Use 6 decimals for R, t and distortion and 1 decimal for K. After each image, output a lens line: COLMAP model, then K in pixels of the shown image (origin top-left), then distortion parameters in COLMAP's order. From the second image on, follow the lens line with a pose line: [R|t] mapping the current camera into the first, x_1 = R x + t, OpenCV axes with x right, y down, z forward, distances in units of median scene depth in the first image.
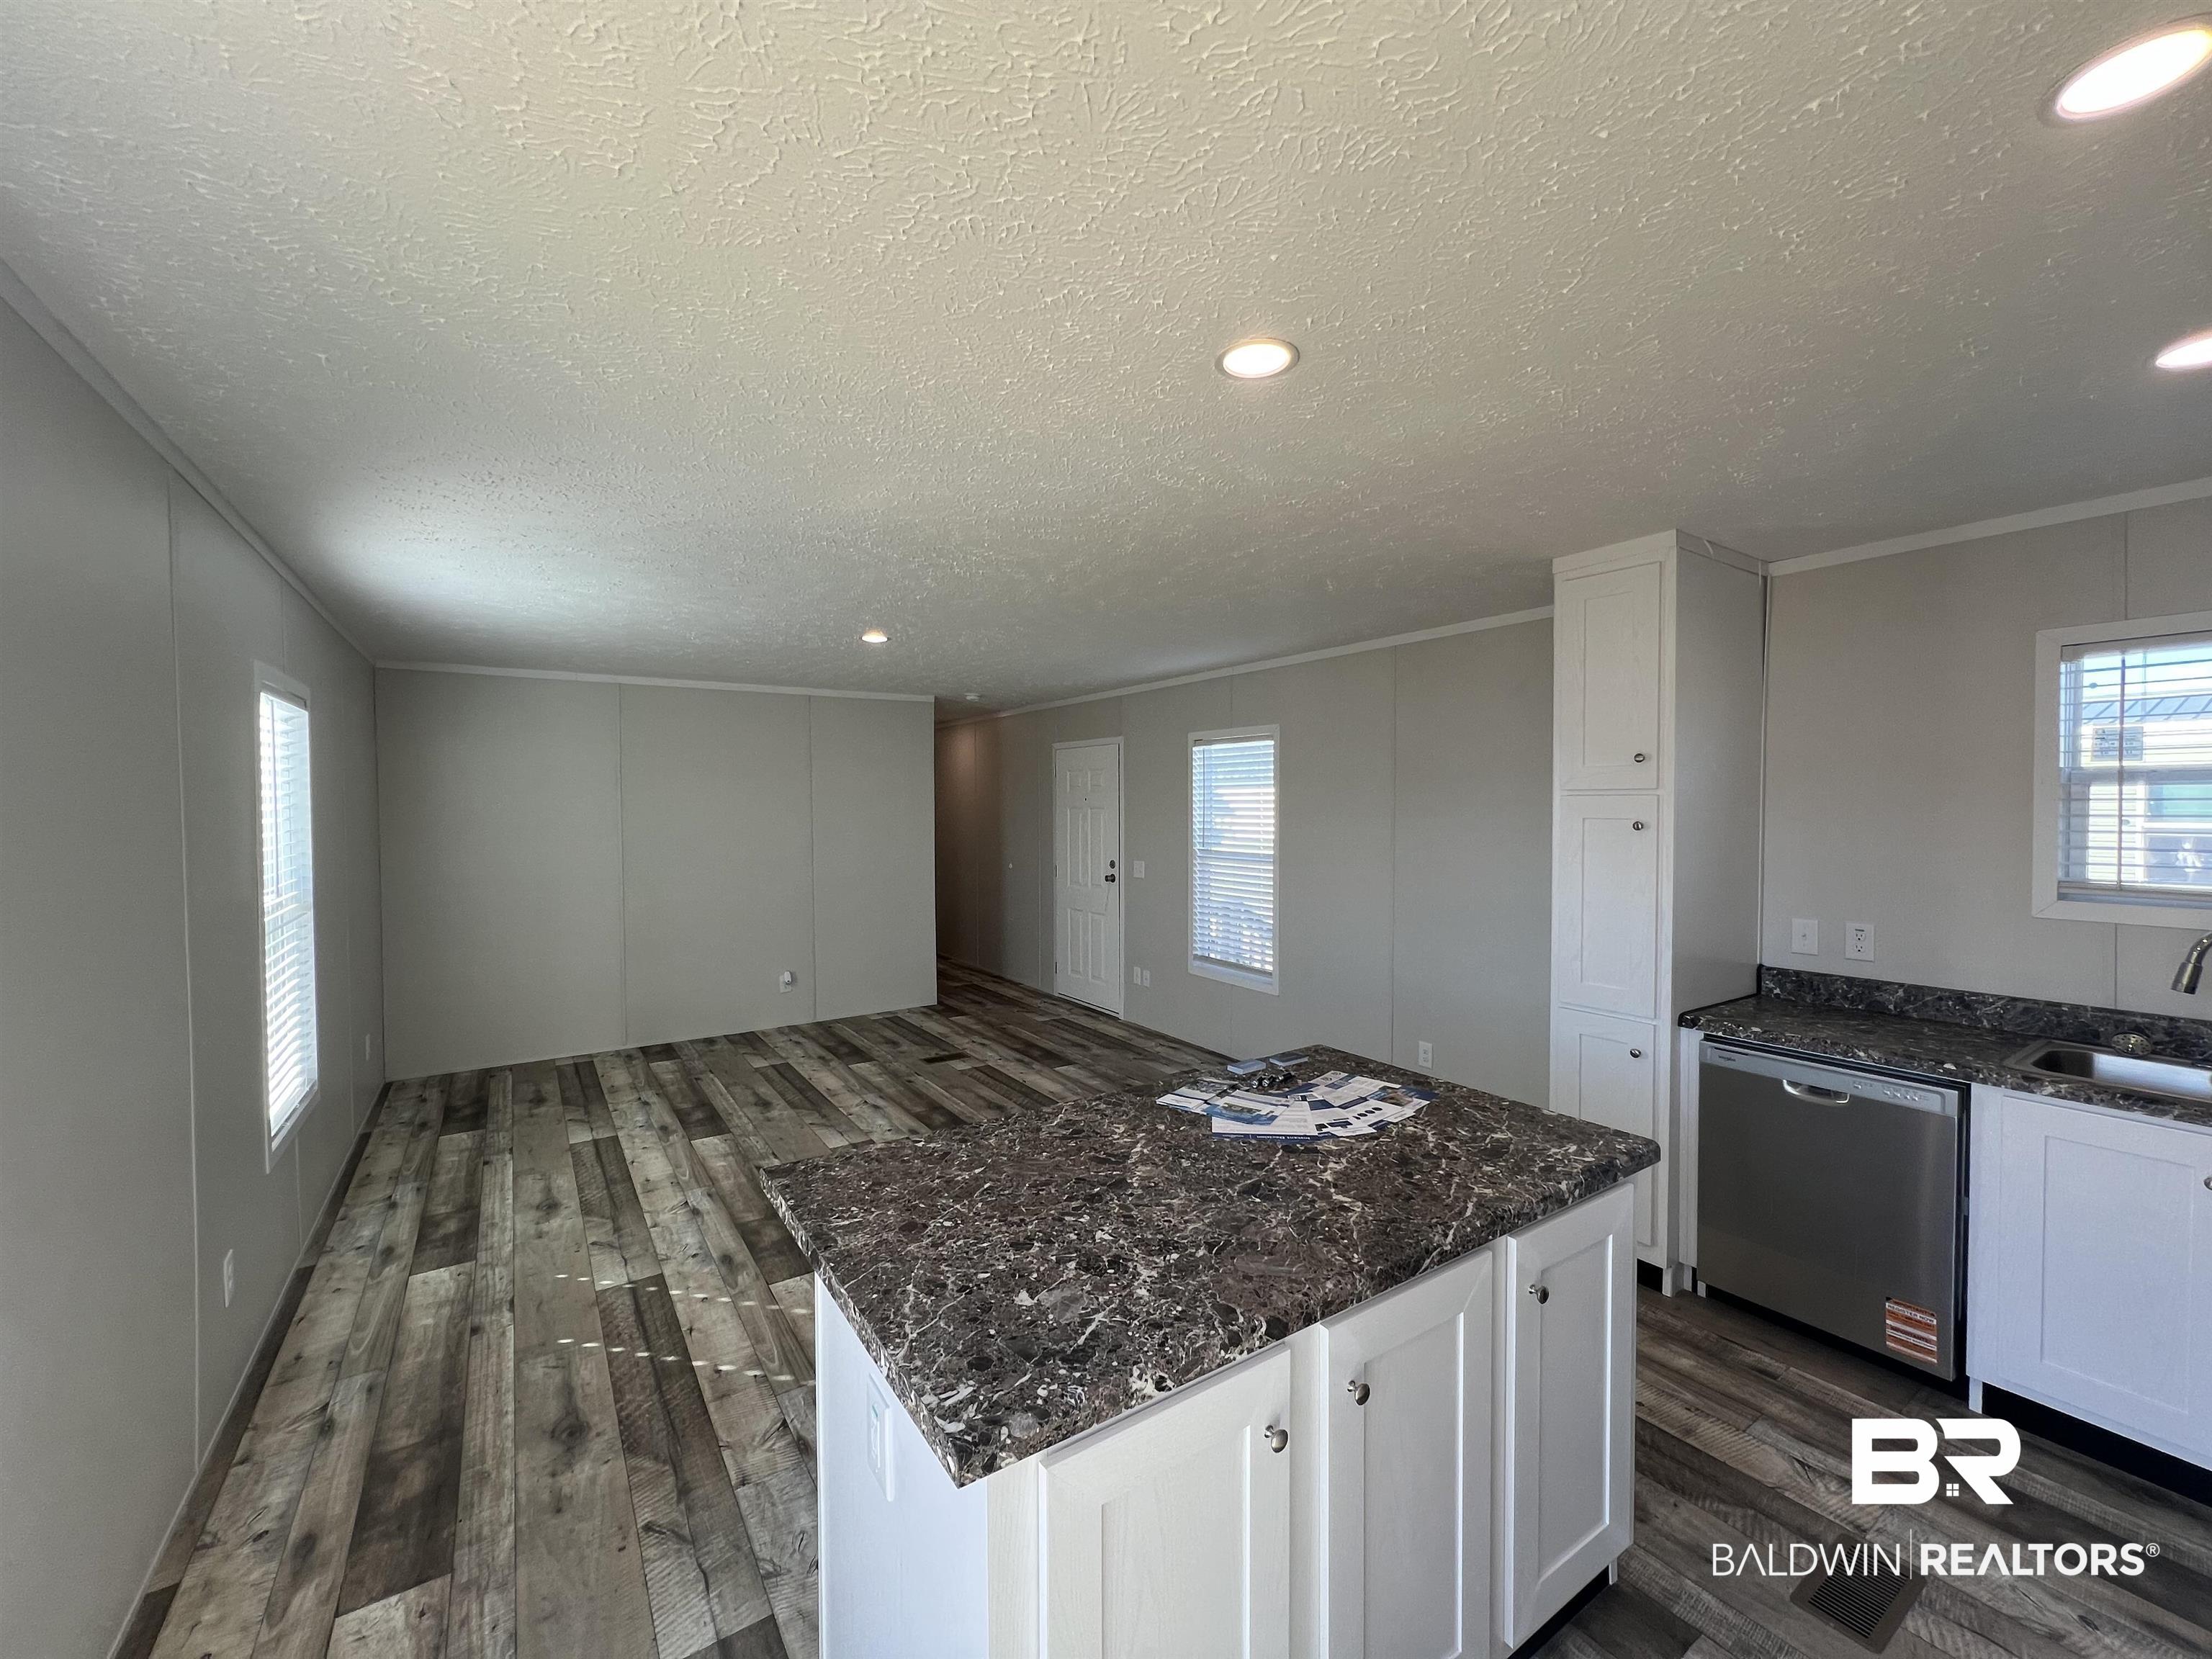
lens RADIAL K [[881.0, 0, 1088.3], [0, 881.0, 791.0], [0, 0, 1]] dist [0.002816, 0.000302]
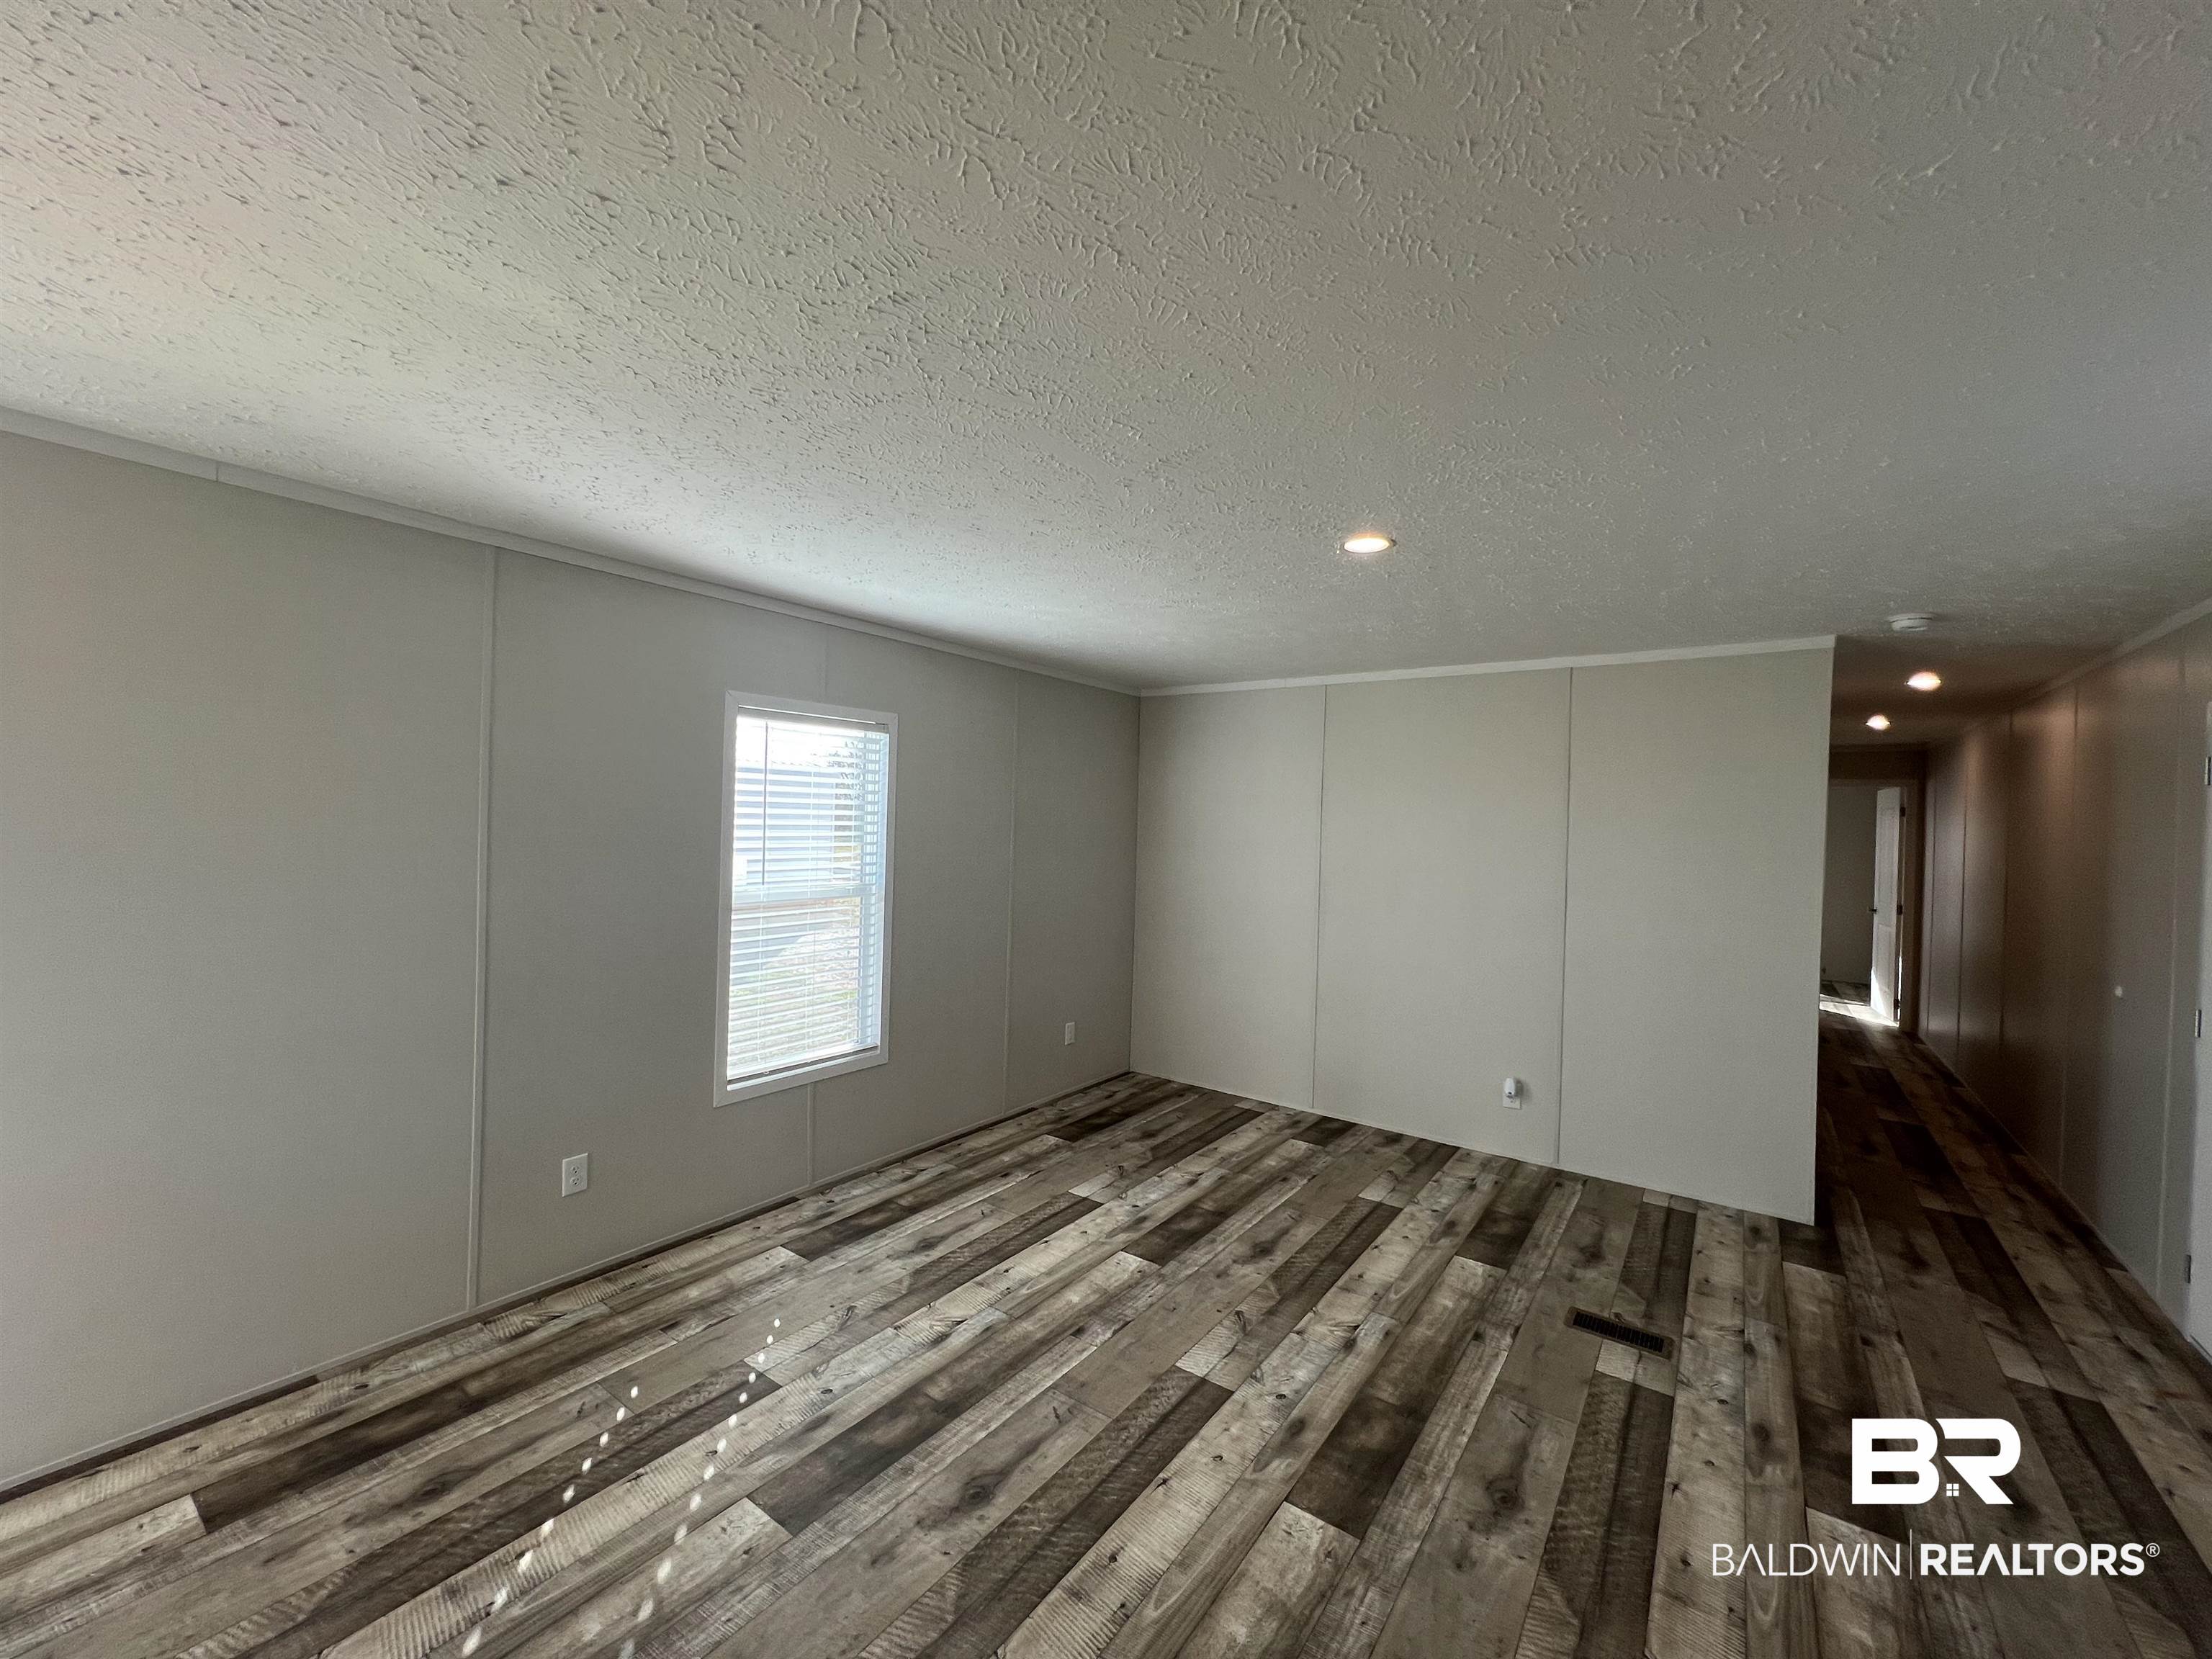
lens RADIAL K [[881.0, 0, 1103.3], [0, 881.0, 865.3], [0, 0, 1]] dist [0.002816, 0.000302]
pose [[0.354946, 0.062968, -0.932764, 0.216169], [-0.015183, 0.997986, 0.061594, 0.005895], [0.934764, -0.007700, 0.355187, 0.605663]]
